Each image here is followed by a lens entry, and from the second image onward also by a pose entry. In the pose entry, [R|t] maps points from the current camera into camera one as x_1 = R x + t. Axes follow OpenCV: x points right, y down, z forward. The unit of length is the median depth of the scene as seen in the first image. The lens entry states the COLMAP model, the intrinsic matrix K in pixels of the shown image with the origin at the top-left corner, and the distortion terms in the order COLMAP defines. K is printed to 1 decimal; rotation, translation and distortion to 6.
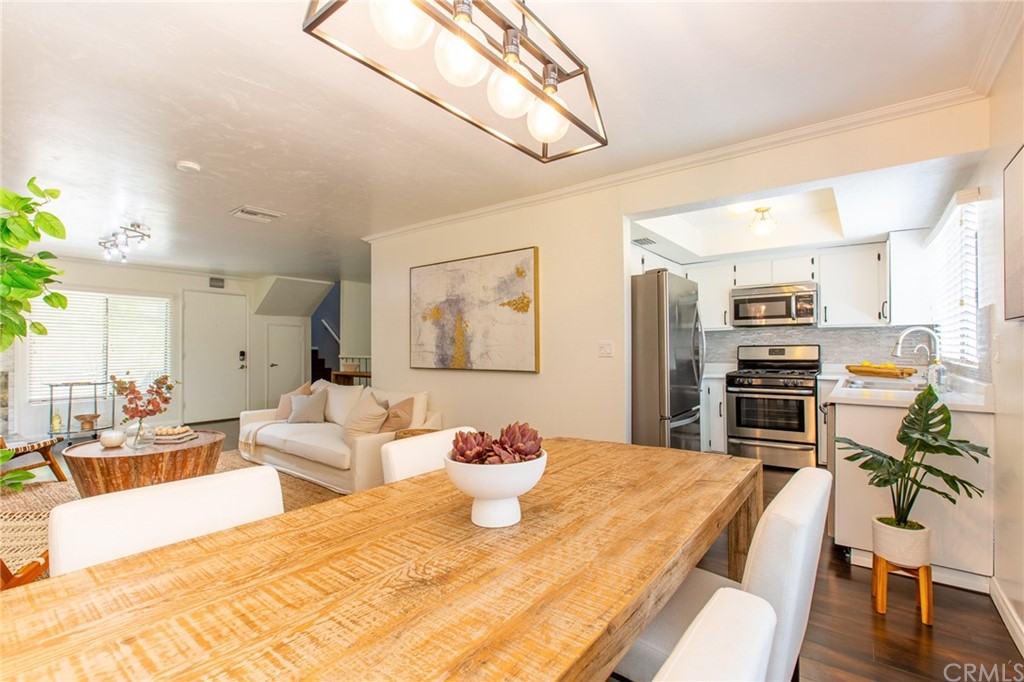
lens RADIAL K [[460.2, 0, 511.1], [0, 460.2, 349.0], [0, 0, 1]] dist [0.002964, -0.000830]
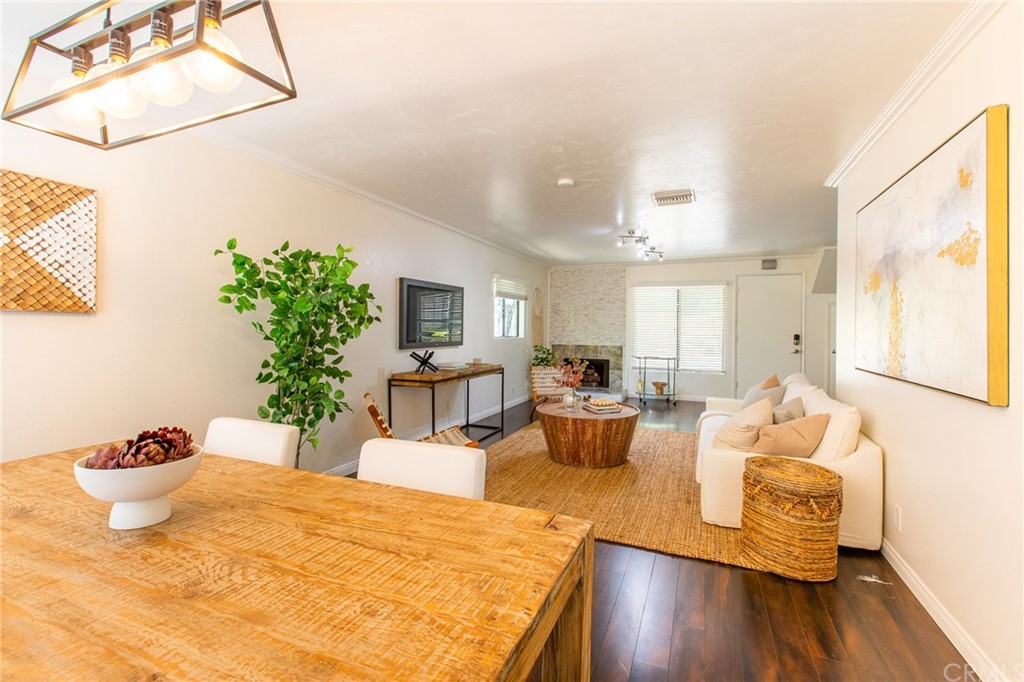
lens RADIAL K [[460.2, 0, 517.7], [0, 460.2, 328.7], [0, 0, 1]] dist [0.002964, -0.000830]
pose [[0.250427, 0.007120, -0.968109, 0.350367], [-0.005992, 0.999965, 0.005805, -0.018860], [0.968117, 0.004348, 0.250461, 0.469333]]
